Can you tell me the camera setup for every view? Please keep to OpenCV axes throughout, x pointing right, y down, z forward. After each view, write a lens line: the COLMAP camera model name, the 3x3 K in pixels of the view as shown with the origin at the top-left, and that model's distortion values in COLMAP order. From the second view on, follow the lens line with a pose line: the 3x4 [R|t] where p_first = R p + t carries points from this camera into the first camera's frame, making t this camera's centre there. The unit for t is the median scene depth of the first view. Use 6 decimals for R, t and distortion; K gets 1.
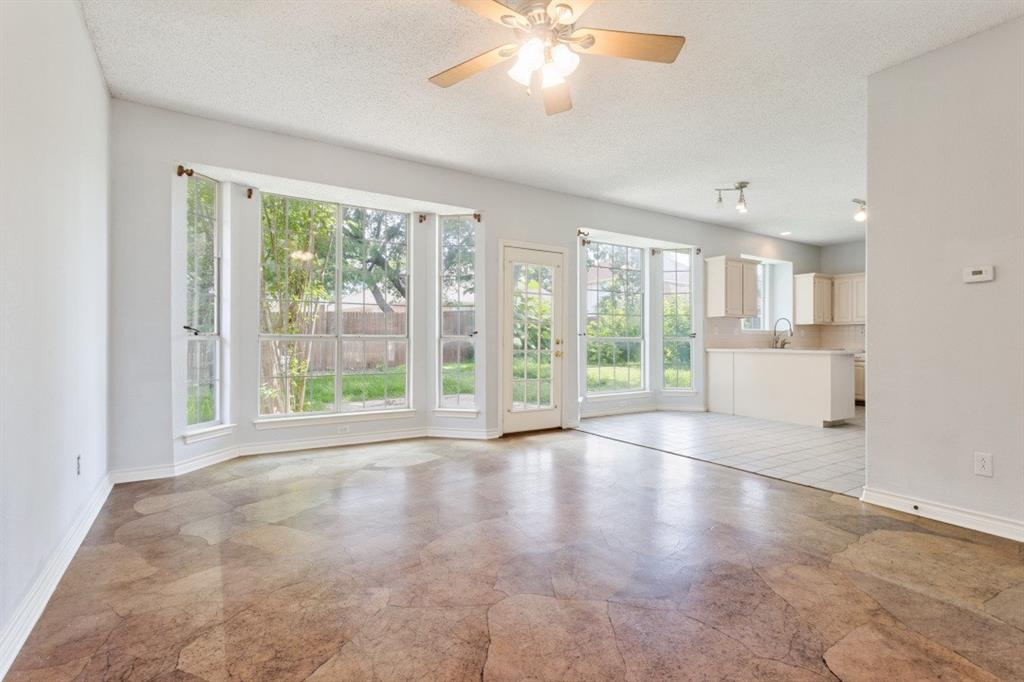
lens RADIAL K [[483.1, 0, 509.6], [0, 483.1, 340.1], [0, 0, 1]] dist [-0.003438, 0.002010]
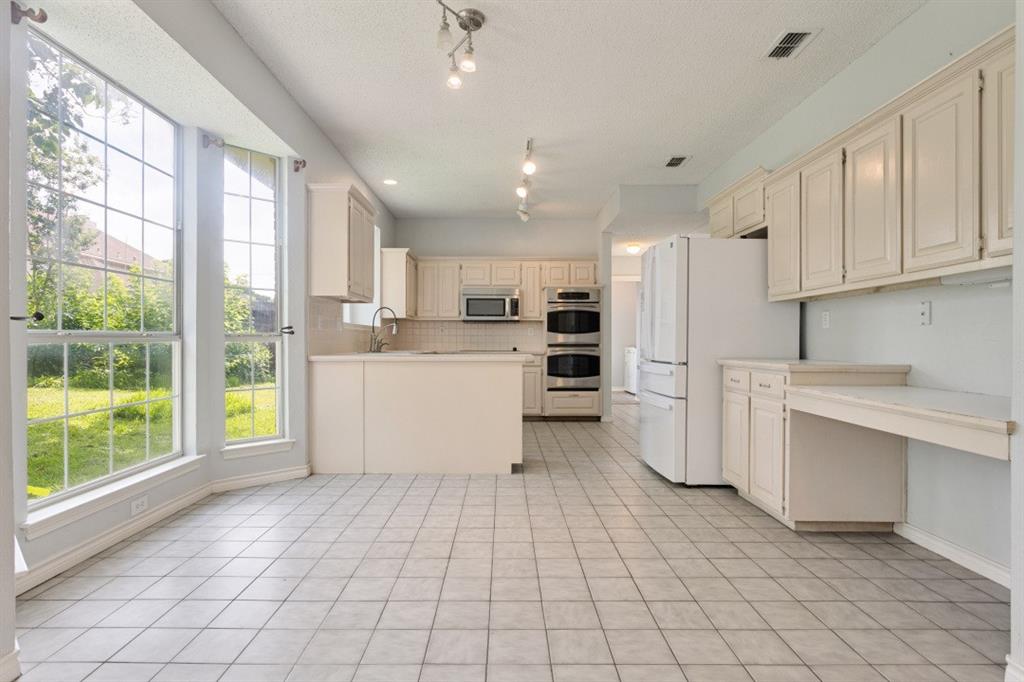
lens RADIAL K [[534.0, 0, 504.7], [0, 534.0, 342.1], [0, 0, 1]] dist [-0.000117, 0.001758]
pose [[0.540681, -0.002681, 0.841224, 0.032463], [0.000293, 0.999995, 0.002998, 0.001008], [-0.841228, -0.001374, 0.540679, 0.508182]]
